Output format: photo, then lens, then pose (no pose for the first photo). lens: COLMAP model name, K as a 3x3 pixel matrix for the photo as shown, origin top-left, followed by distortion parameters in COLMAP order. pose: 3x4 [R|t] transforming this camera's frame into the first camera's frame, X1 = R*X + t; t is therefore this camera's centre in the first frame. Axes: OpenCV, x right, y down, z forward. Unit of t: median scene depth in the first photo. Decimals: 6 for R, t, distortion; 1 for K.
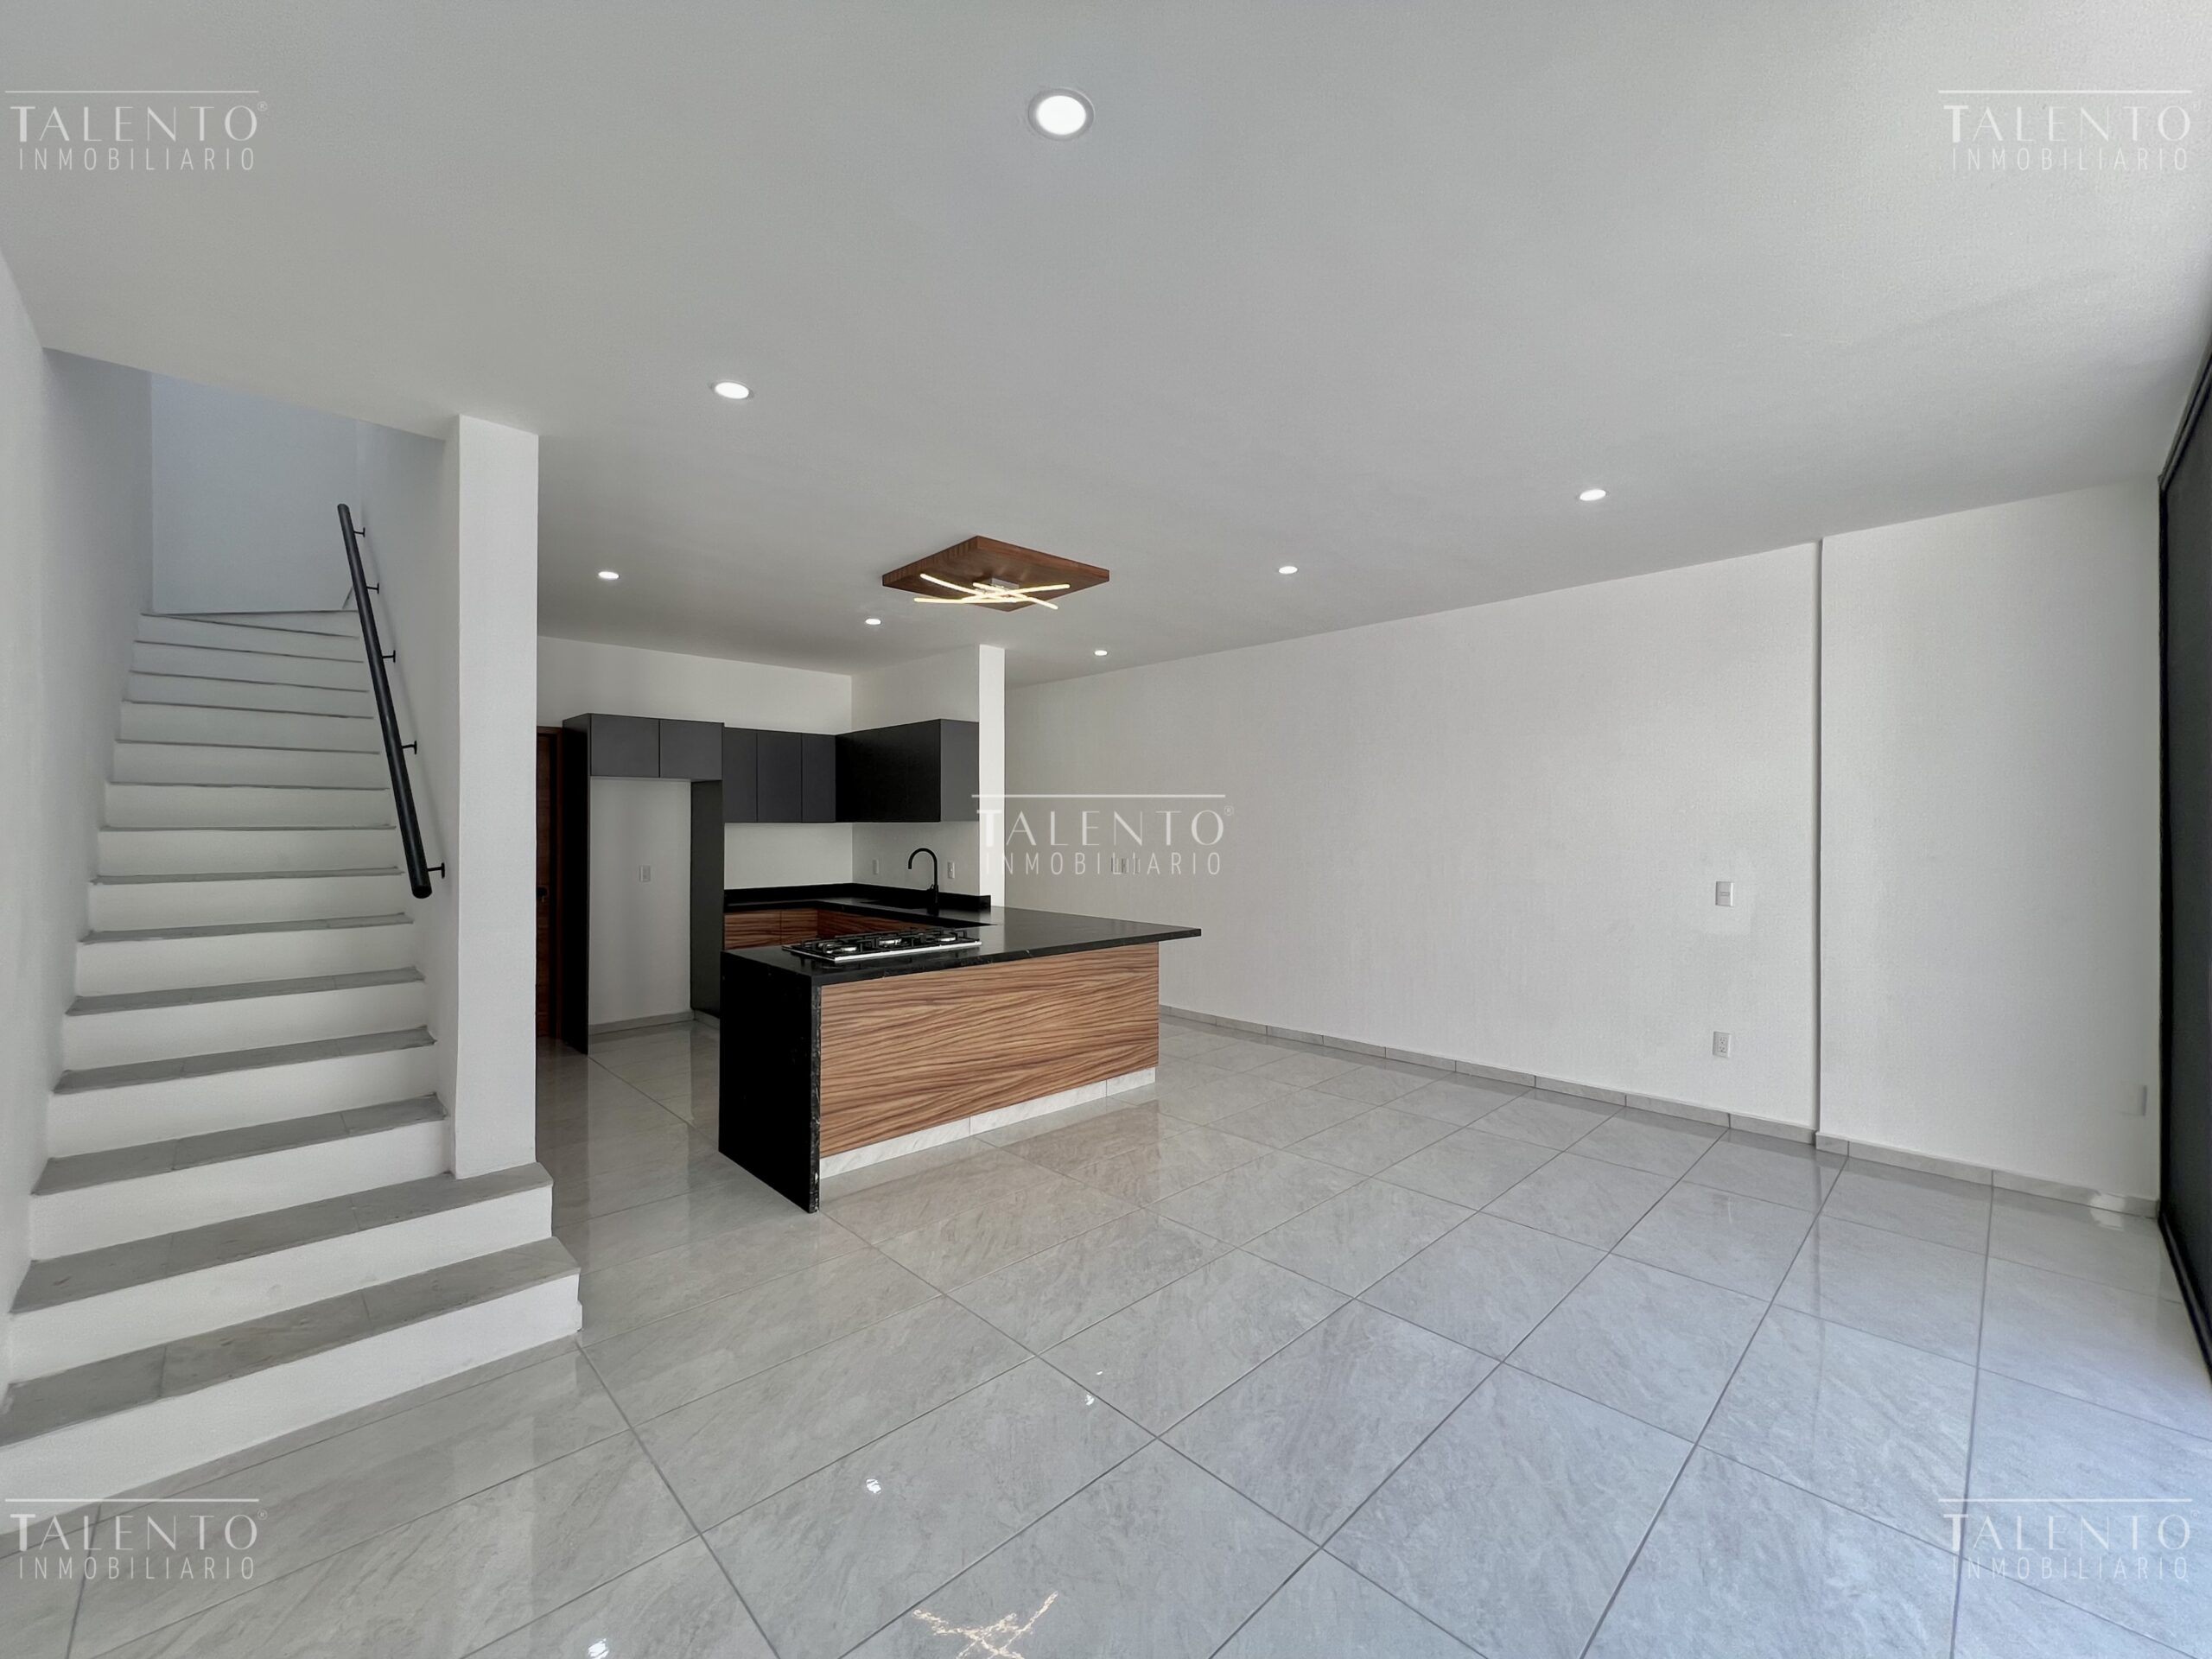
lens RADIAL K [[889.0, 0, 1103.4], [0, 889.0, 825.0], [0, 0, 1]] dist [-0.003063, 0.000040]
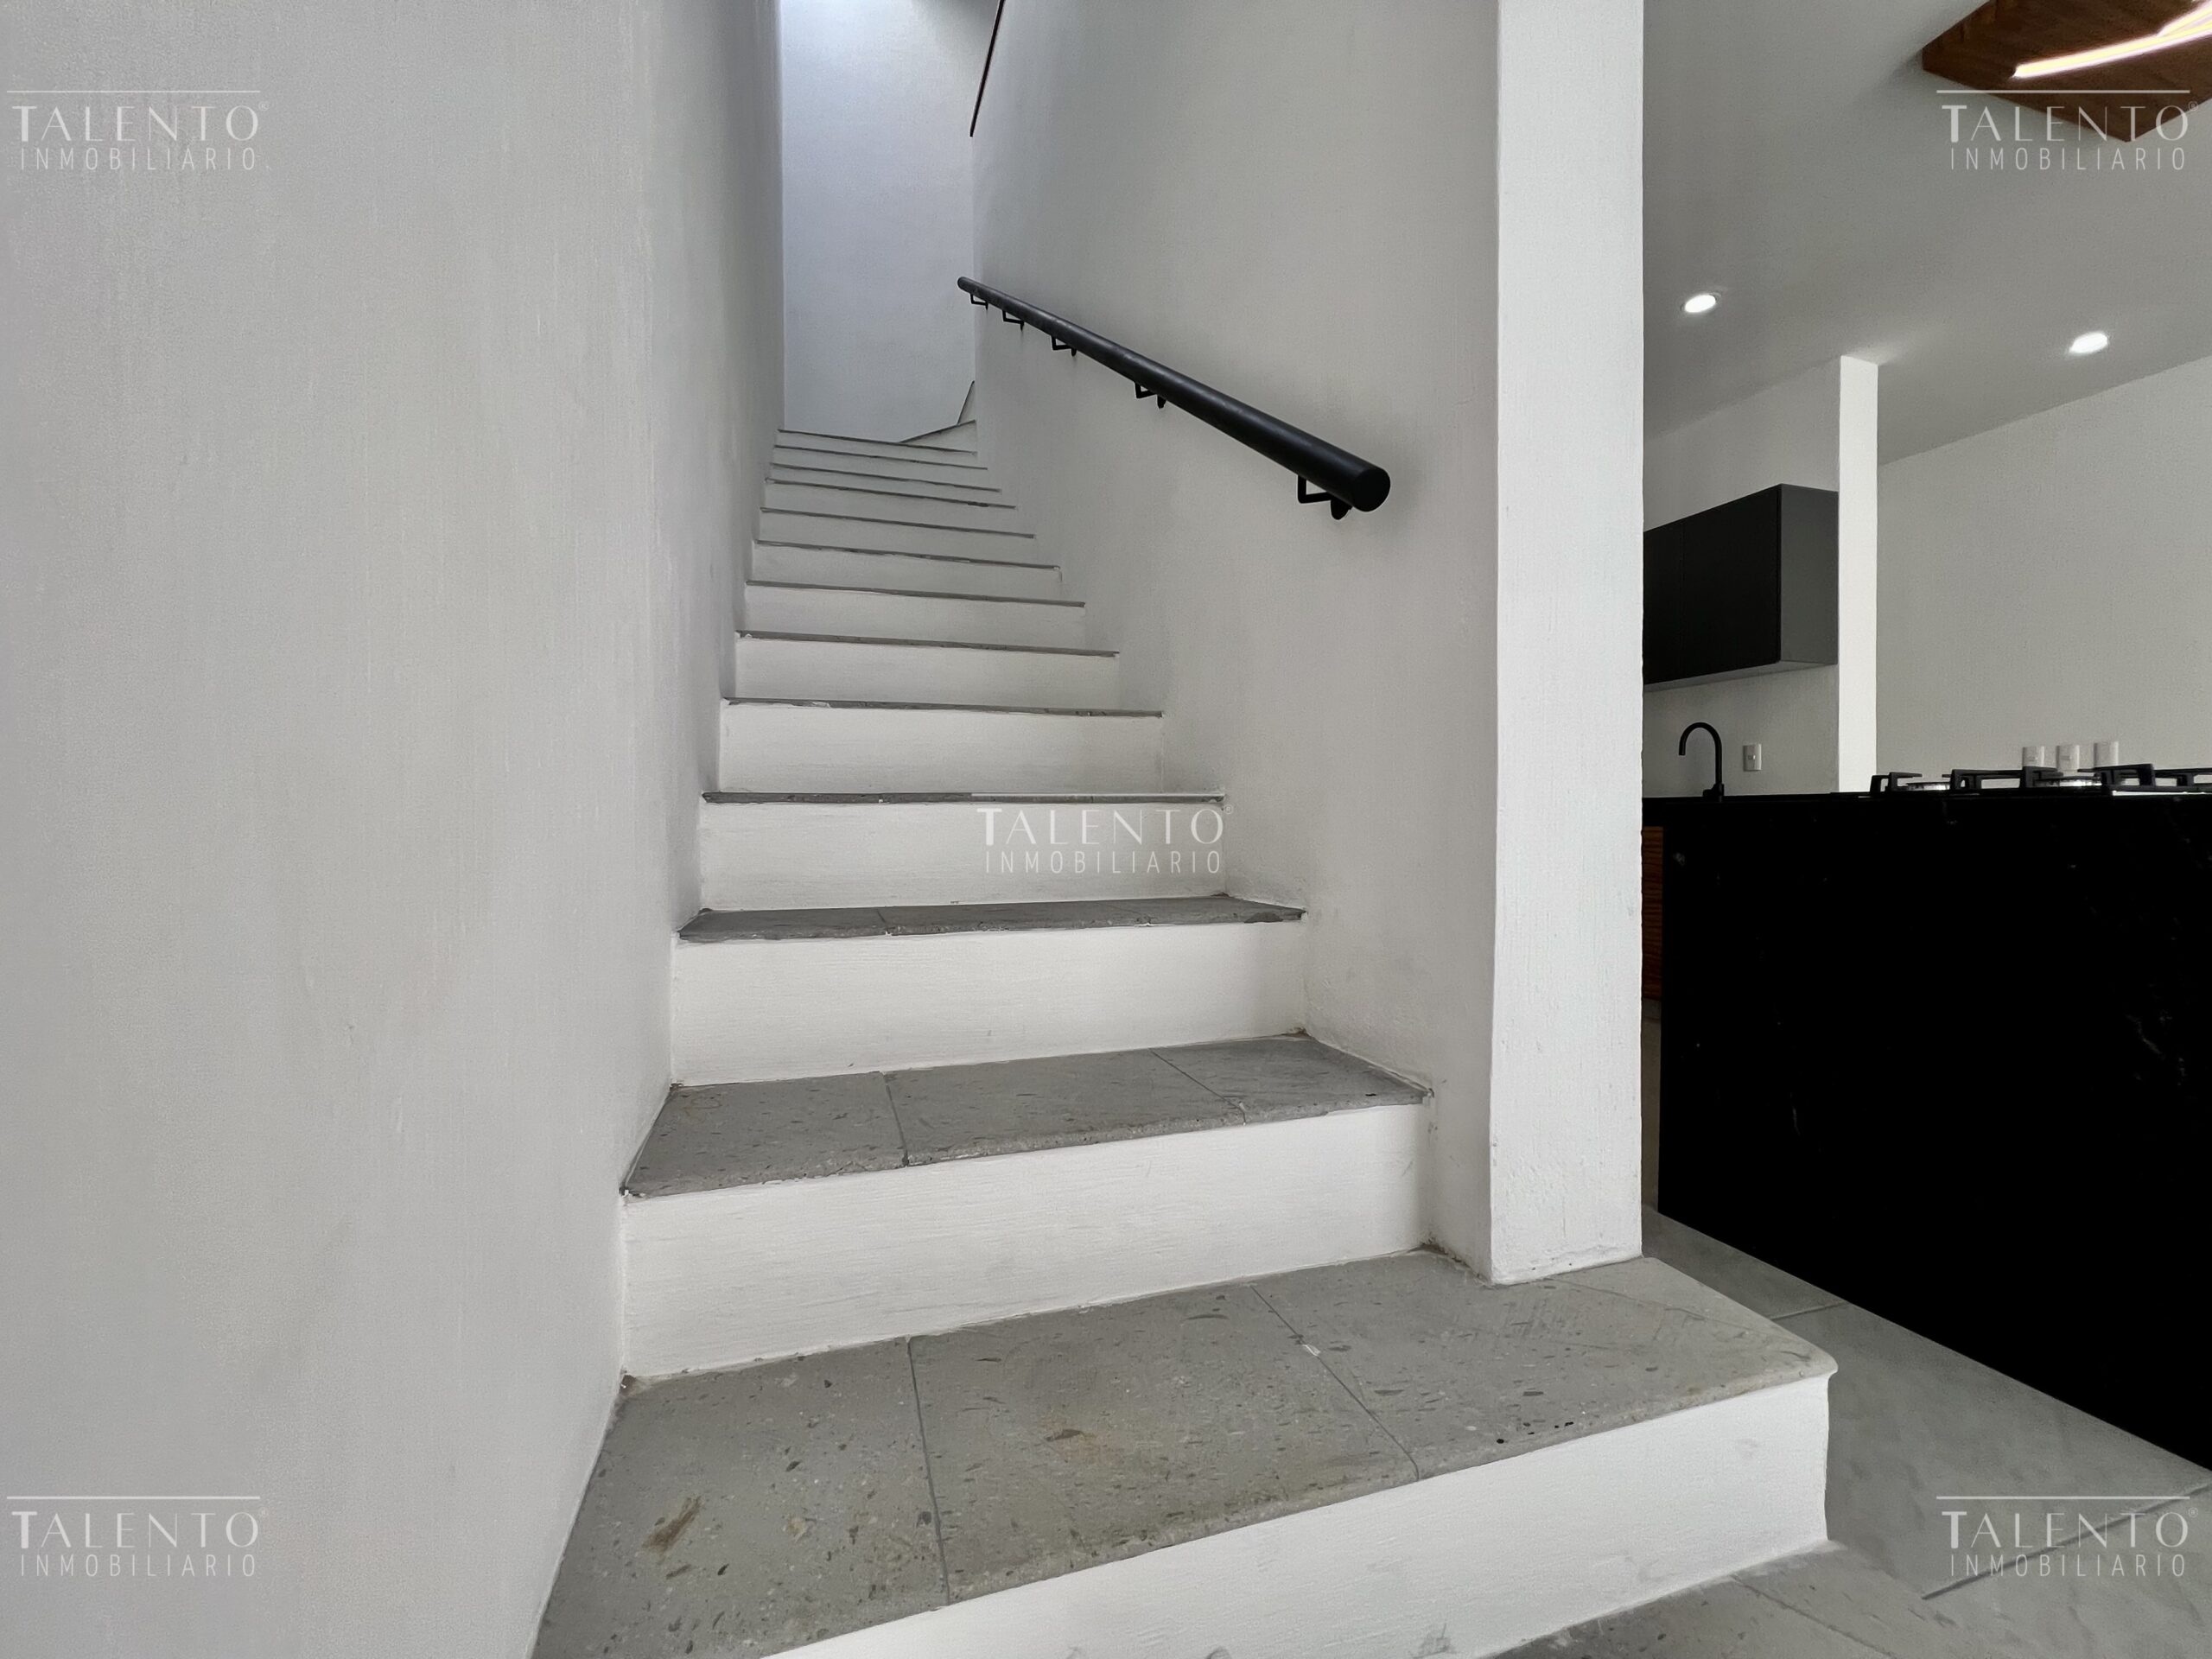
lens RADIAL K [[889.0, 0, 1103.4], [0, 889.0, 825.0], [0, 0, 1]] dist [-0.003063, 0.000040]
pose [[0.896495, 0.002004, -0.443050, -0.398209], [0.001421, 0.999972, 0.007399, 0.121442], [0.443052, -0.007263, 0.896466, 0.346876]]
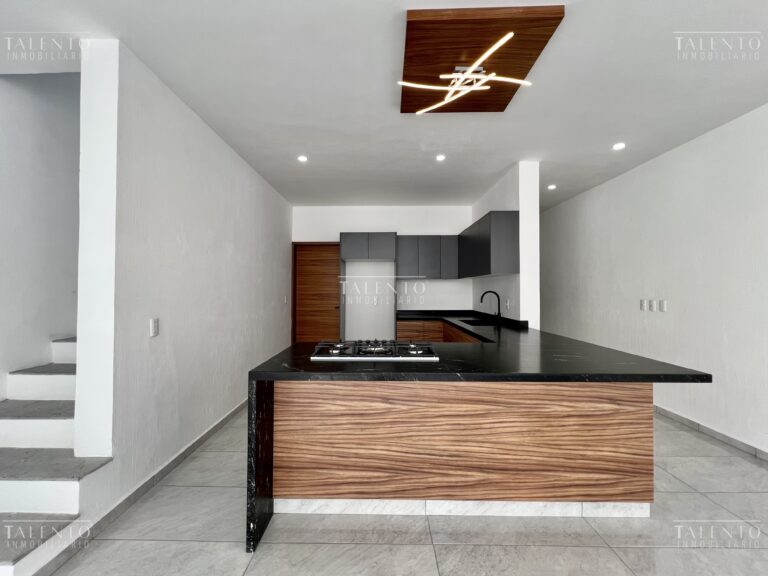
lens RADIAL K [[313.7, 0, 378.4], [0, 313.7, 287.5], [0, 0, 1]] dist [-0.001314, -0.000051]
pose [[0.711947, -0.006450, -0.702204, 0.092905], [-0.000669, 0.999951, -0.009864, 0.033553], [0.702233, 0.007493, 0.711908, 0.545278]]
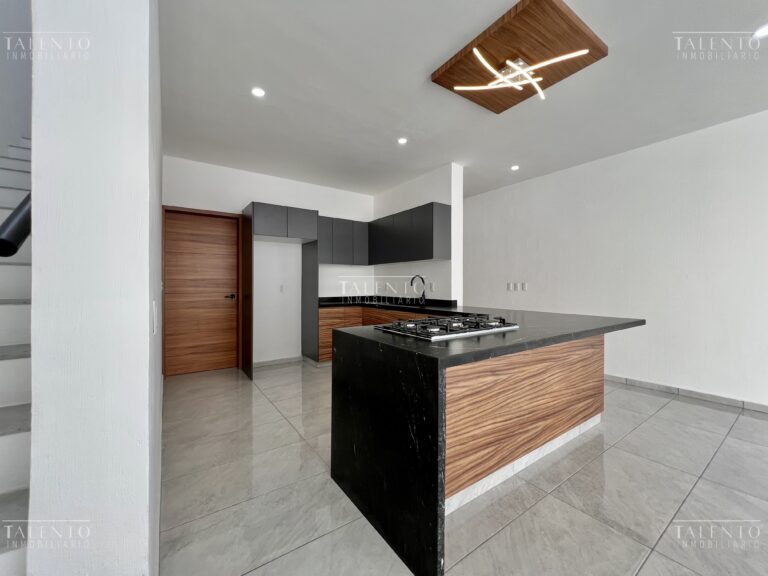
lens RADIAL K [[308.7, 0, 383.1], [0, 308.7, 286.4], [0, 0, 1]] dist [-0.003063, 0.000040]
pose [[0.987508, 0.000641, -0.157568, -0.227540], [0.000171, 0.999987, 0.005137, 0.060974], [0.157569, -0.005100, 0.987495, 0.446039]]
